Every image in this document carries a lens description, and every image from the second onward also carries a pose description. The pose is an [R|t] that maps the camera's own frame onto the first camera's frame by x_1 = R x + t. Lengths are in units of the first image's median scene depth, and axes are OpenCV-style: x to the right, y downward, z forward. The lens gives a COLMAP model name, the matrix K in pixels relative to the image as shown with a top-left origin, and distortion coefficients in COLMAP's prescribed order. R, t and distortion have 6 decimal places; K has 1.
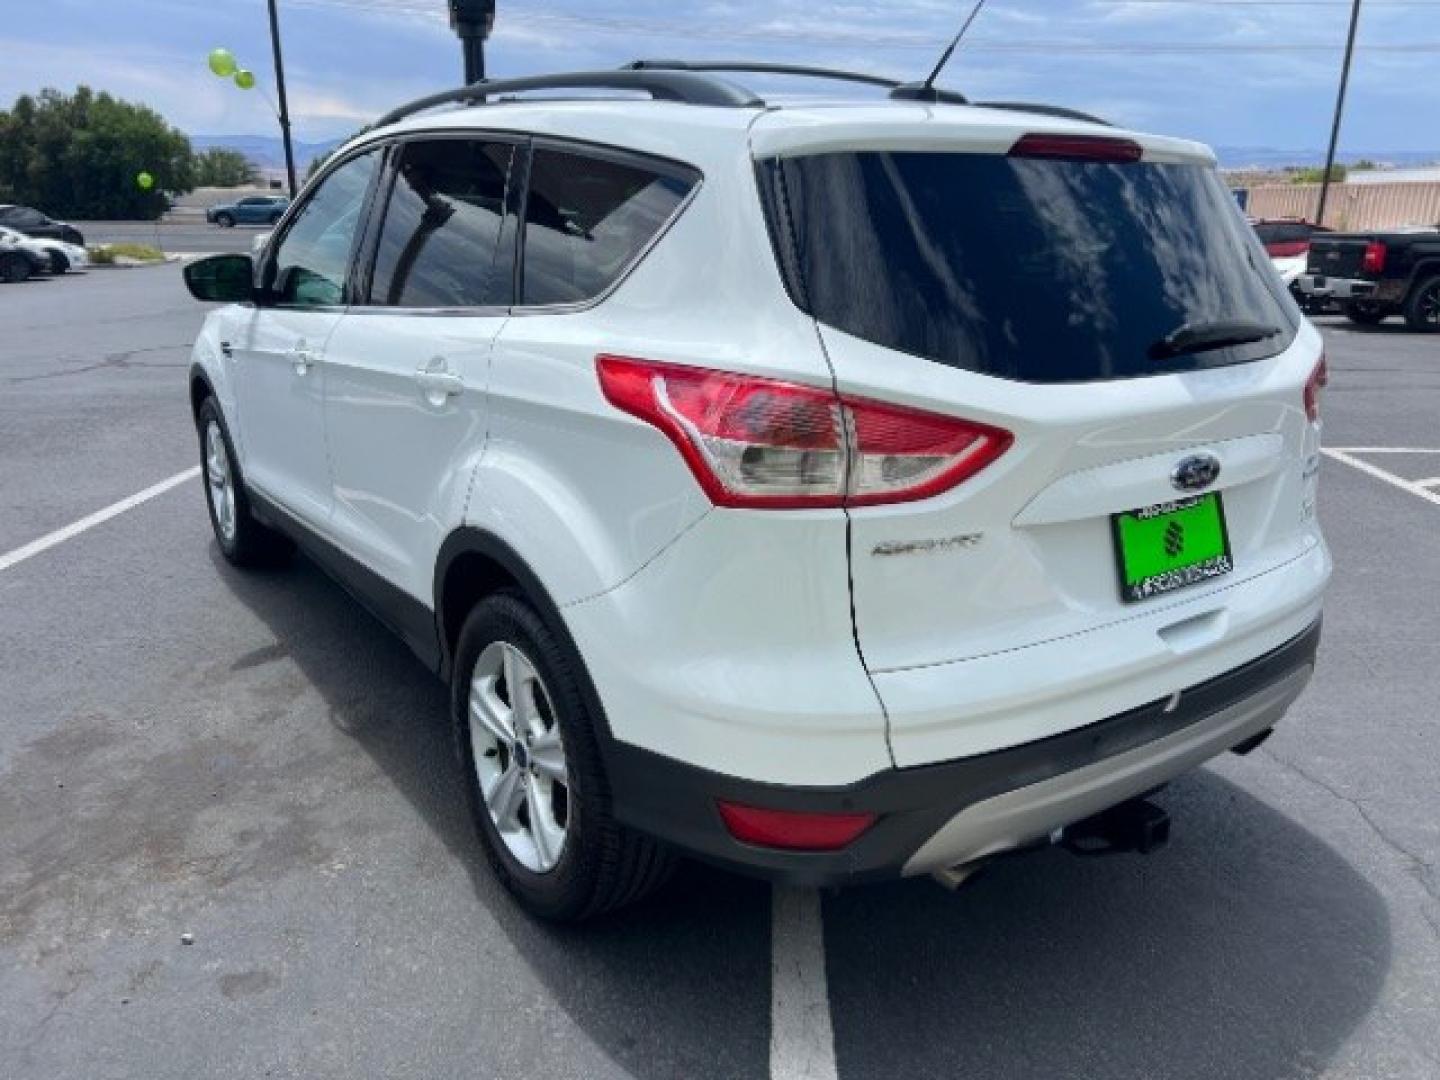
lens RADIAL K [[1097.5, 0, 723.7], [0, 1097.5, 543.6], [0, 0, 1]] dist [0.062920, -0.069566]
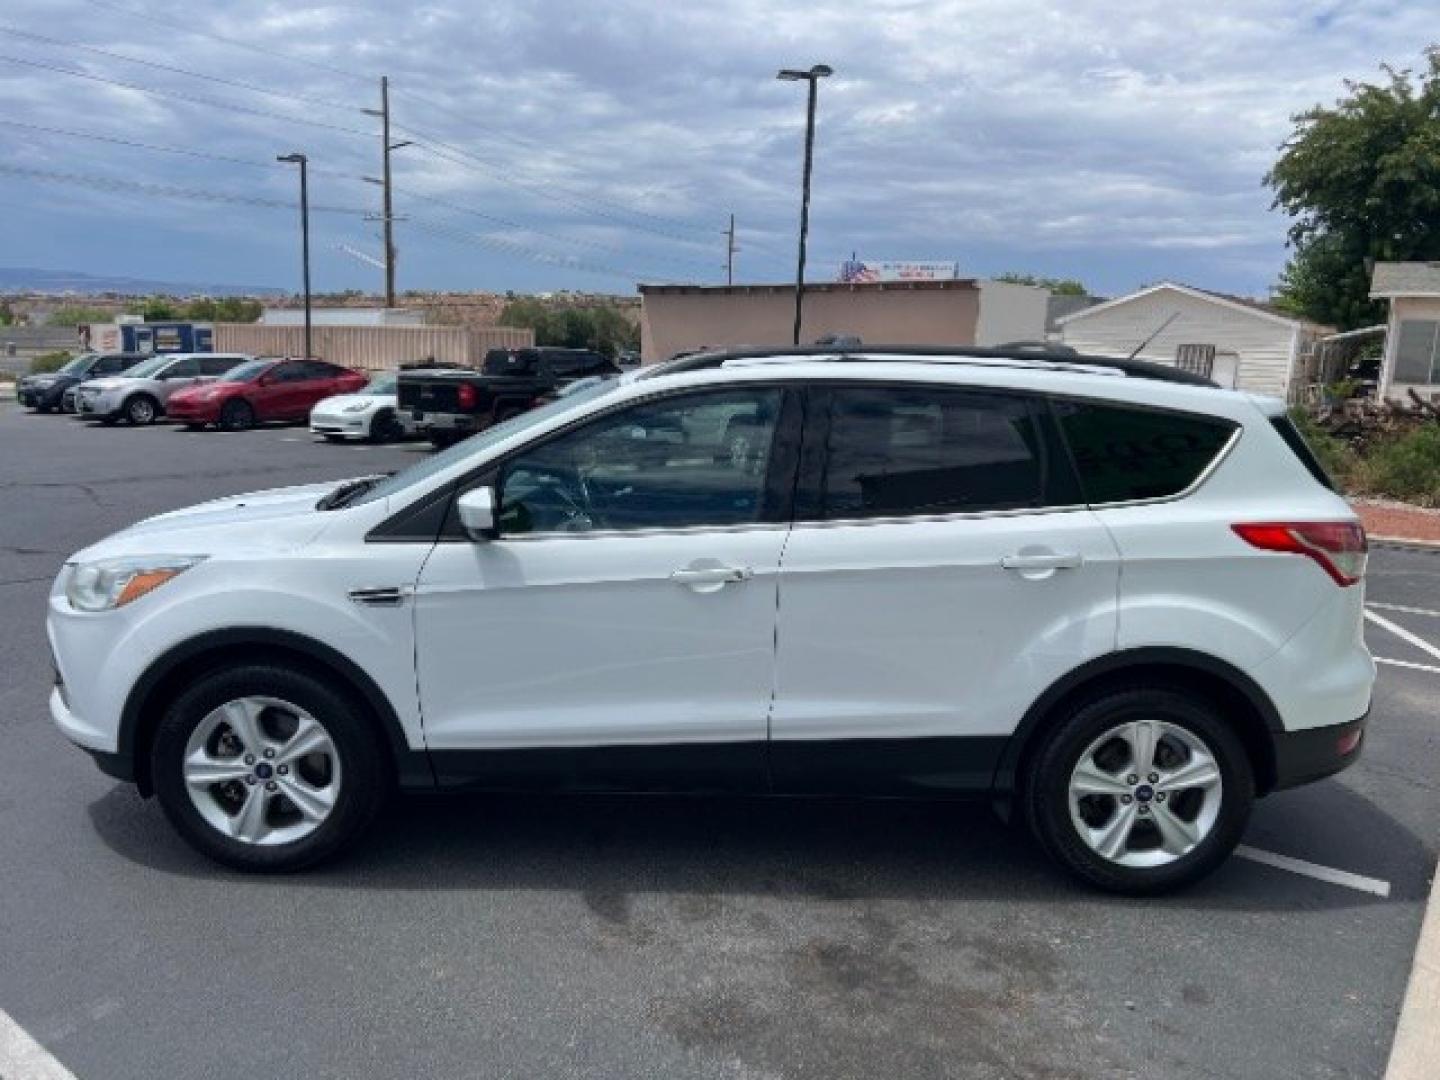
lens RADIAL K [[1117.6, 0, 733.0], [0, 1117.6, 538.8], [0, 0, 1]] dist [0.005757, 0.004788]
pose [[0.564491, -0.133637, 0.814550, -1.536975], [0.222642, 0.974884, 0.005649, -0.255229], [-0.794846, 0.178164, 0.580067, 0.453043]]
